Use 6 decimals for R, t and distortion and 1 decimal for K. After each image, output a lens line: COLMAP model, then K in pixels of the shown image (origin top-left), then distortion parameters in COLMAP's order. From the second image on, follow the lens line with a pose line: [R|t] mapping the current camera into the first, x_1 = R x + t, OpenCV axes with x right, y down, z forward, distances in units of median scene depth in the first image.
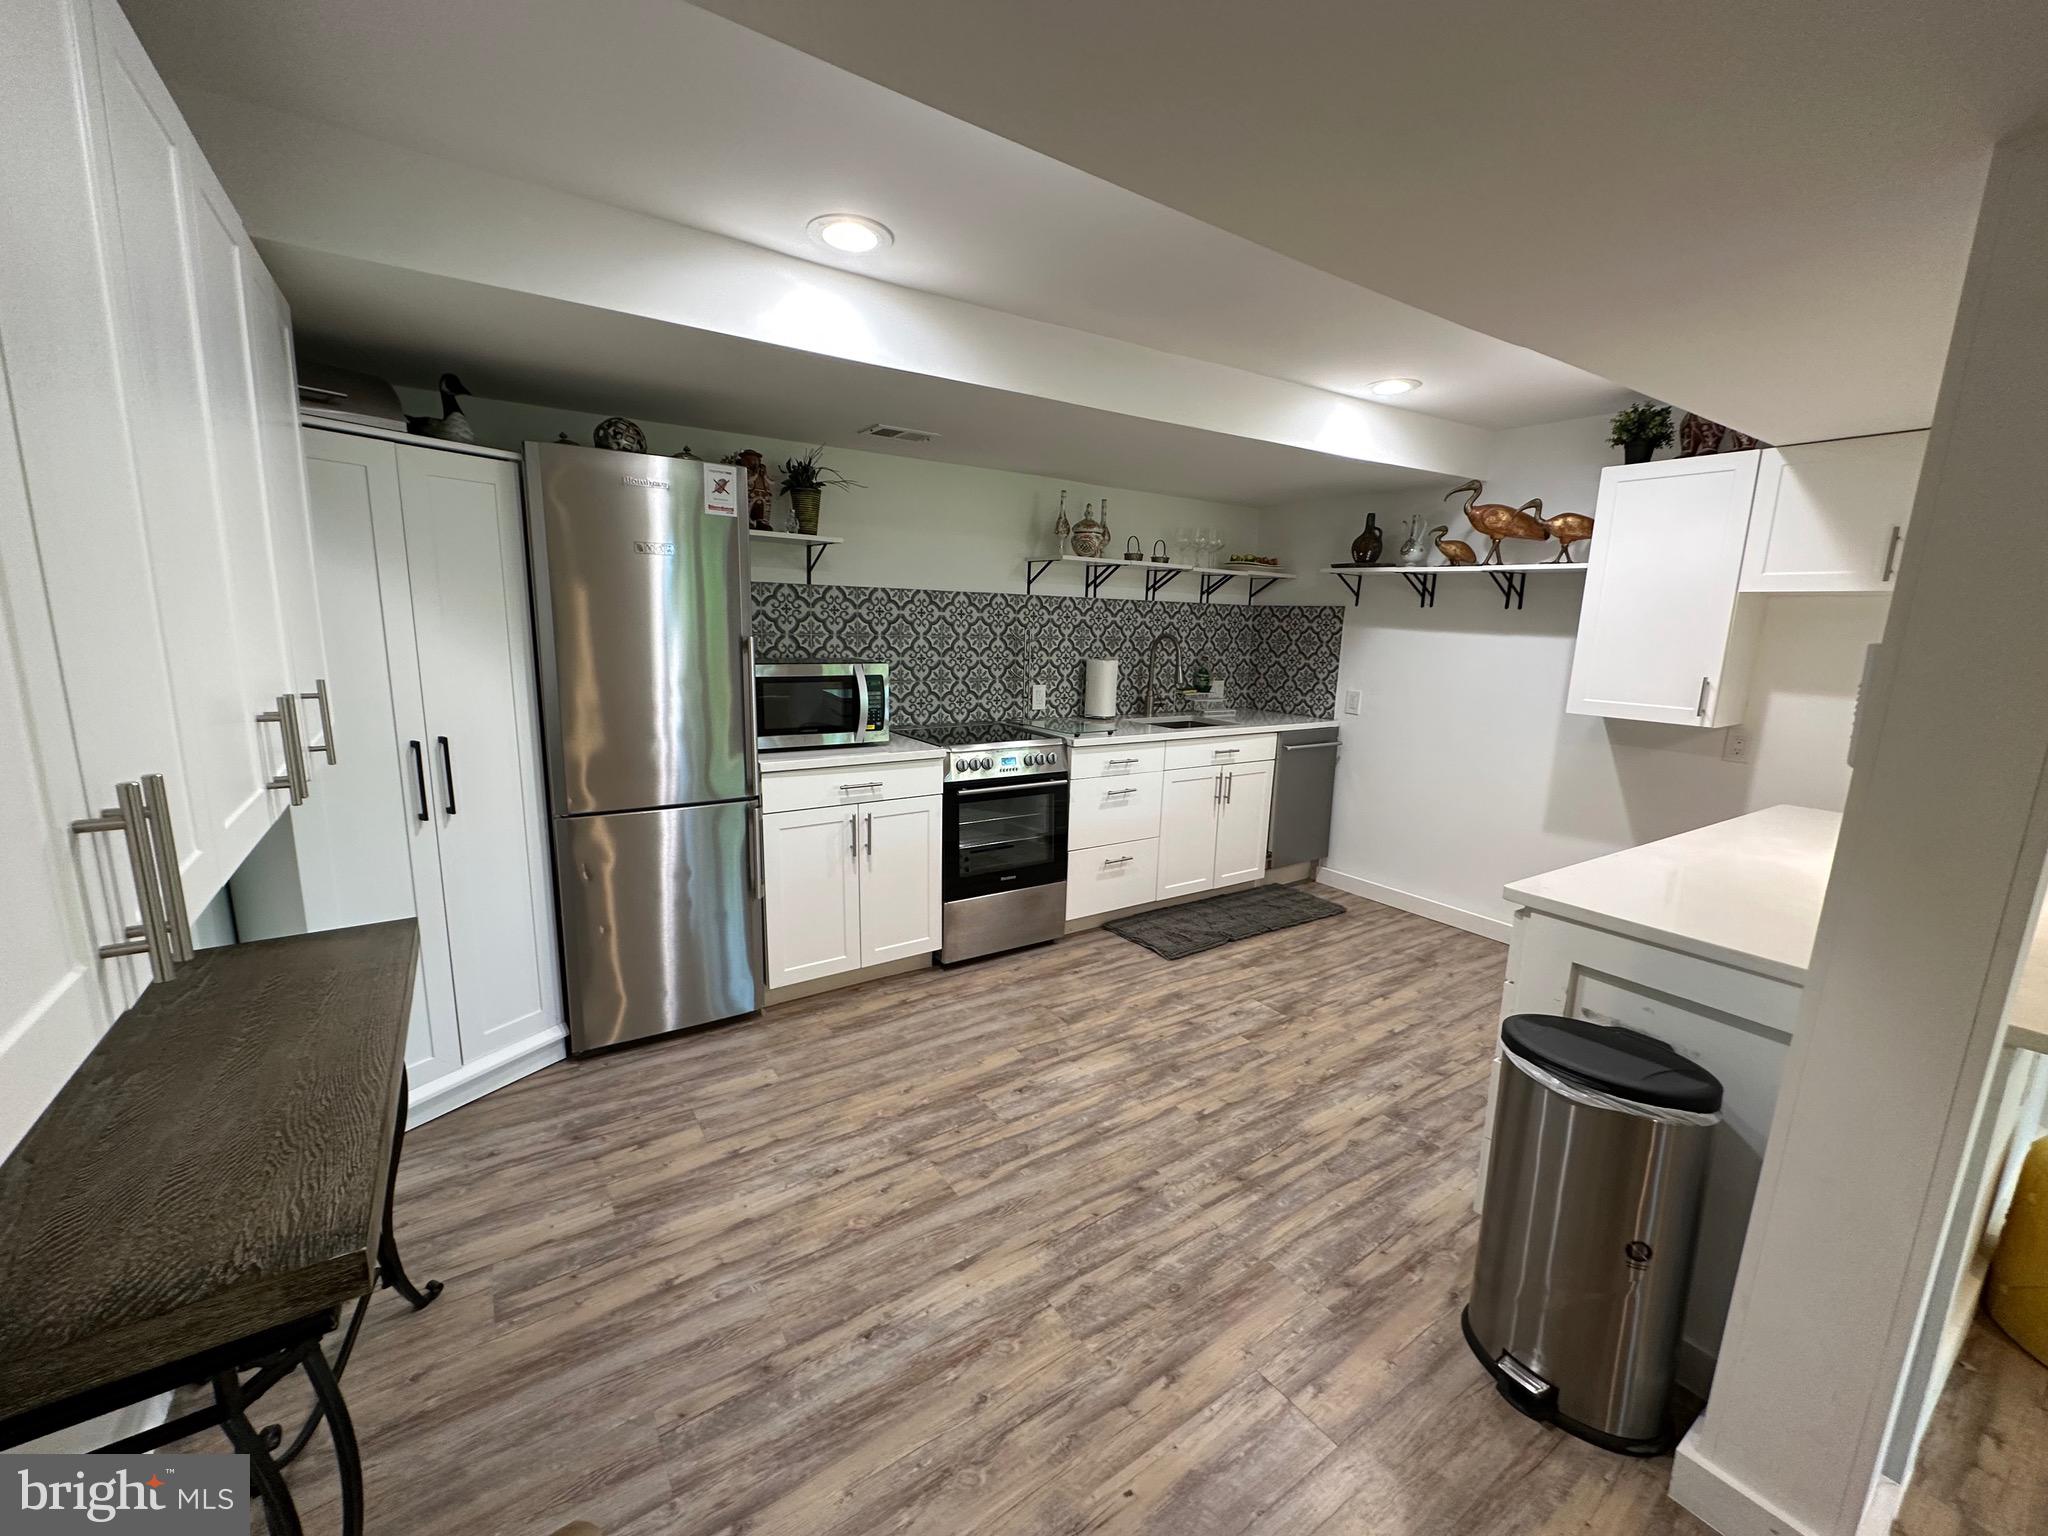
lens RADIAL K [[816.7, 0, 1027.5], [0, 816.7, 763.4], [0, 0, 1]] dist [-0.002155, 0.000170]
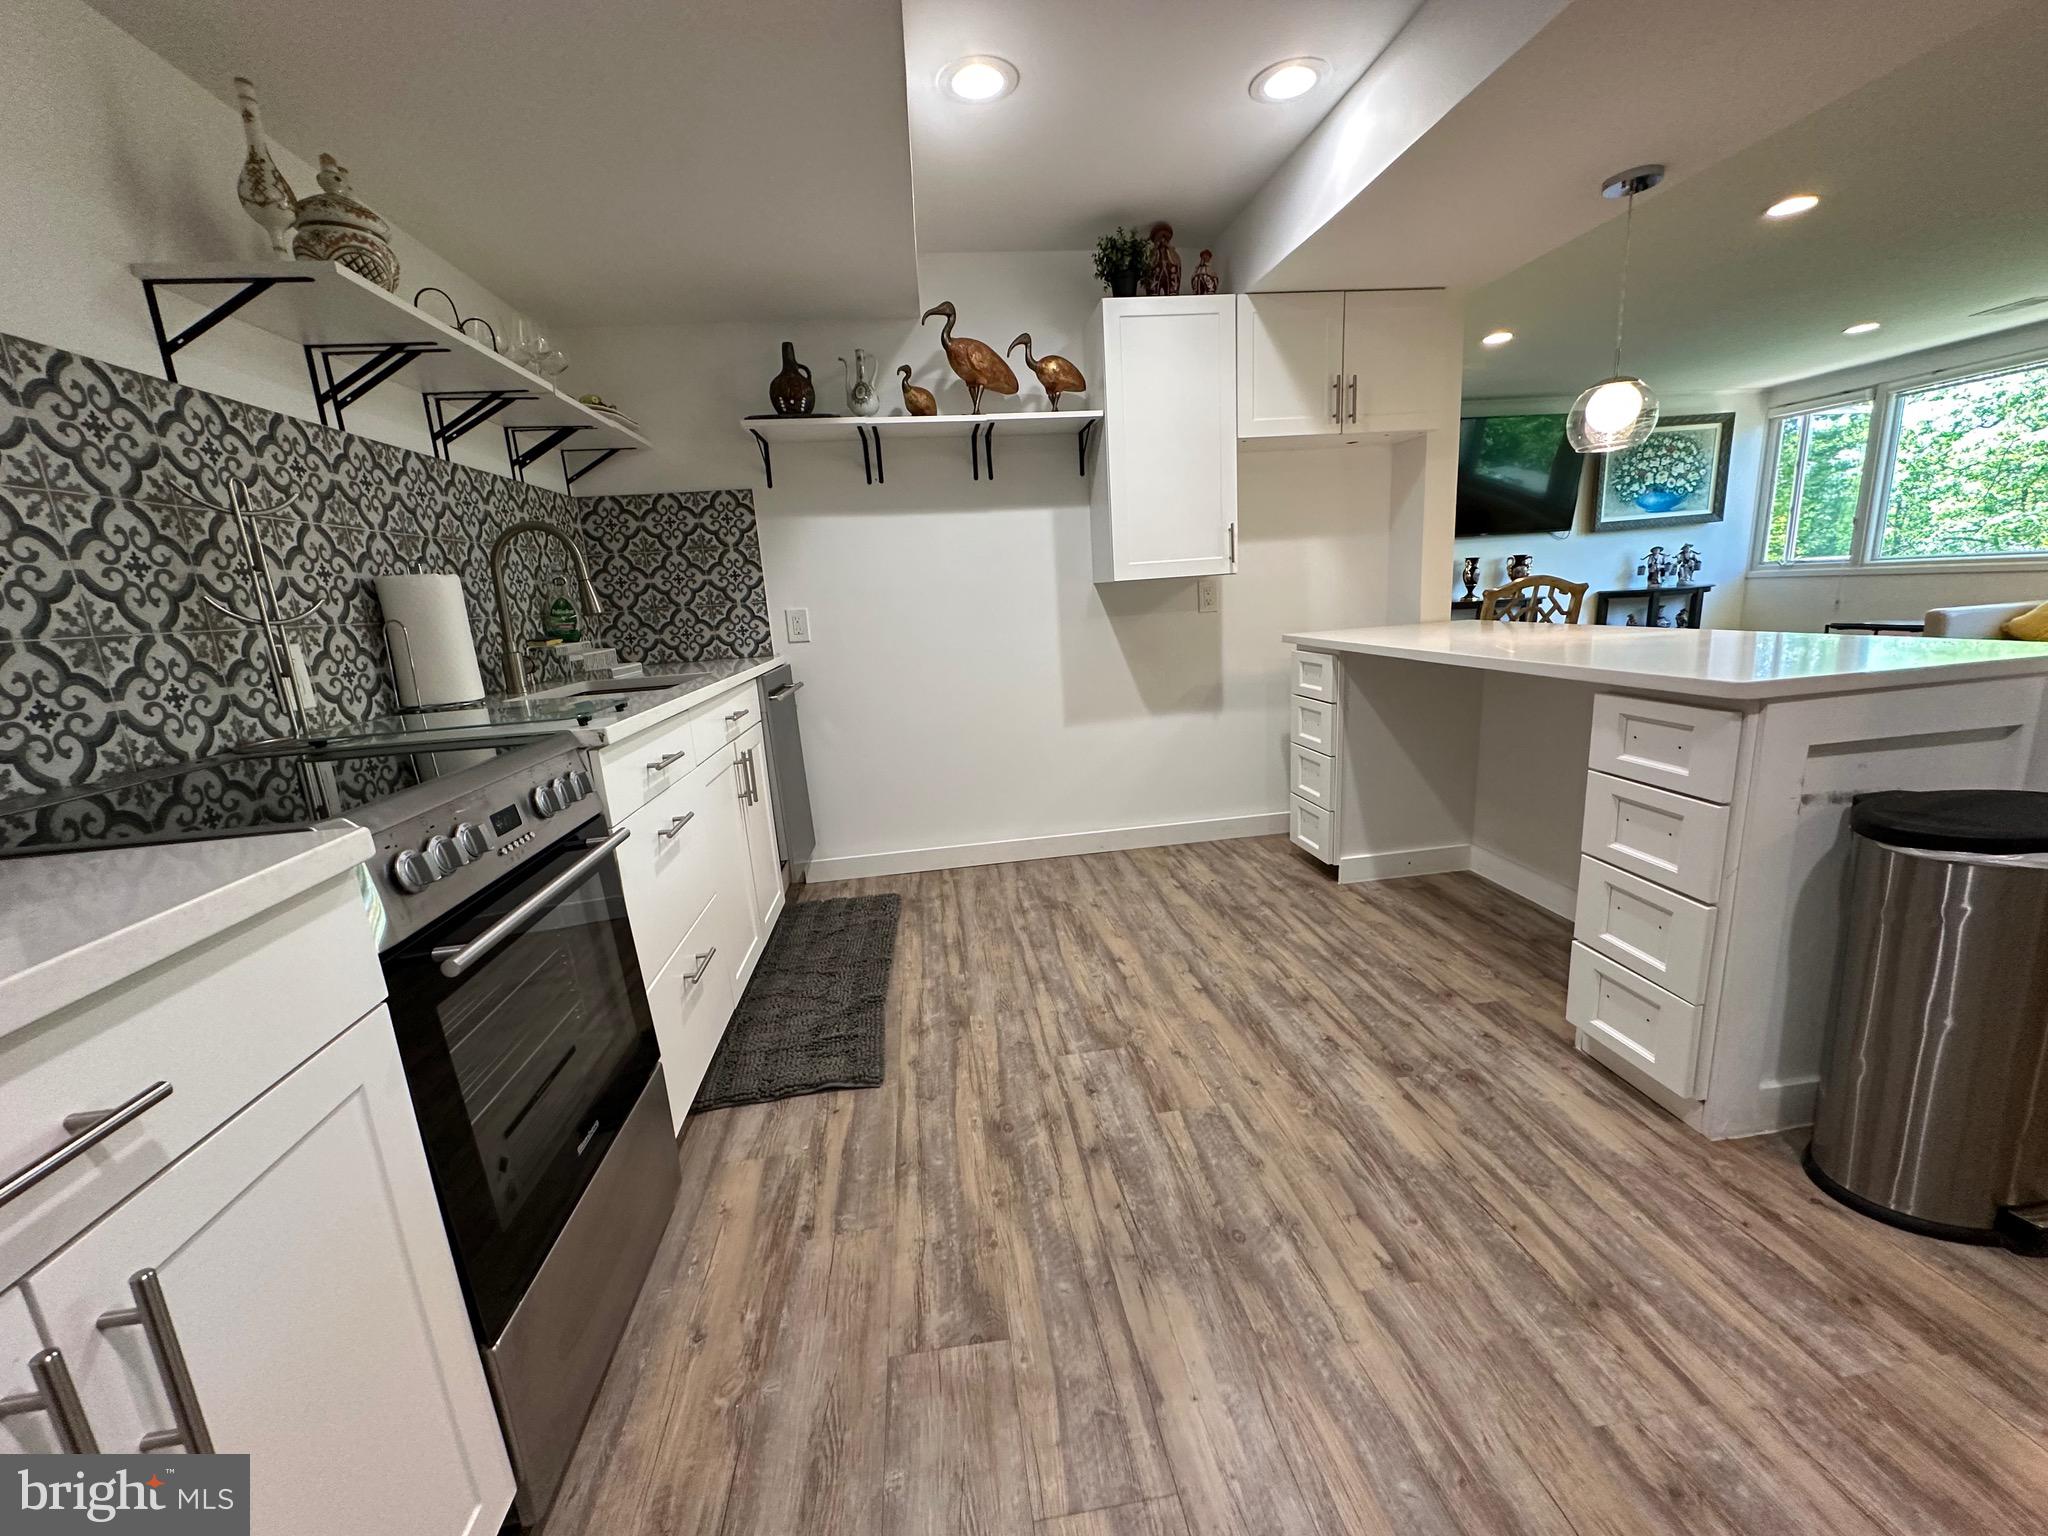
lens RADIAL K [[816.7, 0, 1028.8], [0, 816.7, 763.9], [0, 0, 1]] dist [-0.002155, 0.000170]
pose [[0.448492, -0.243167, 0.860072, -0.201677], [0.233357, 0.960760, 0.149948, -0.023641], [-0.862786, 0.133453, 0.487638, 0.635927]]
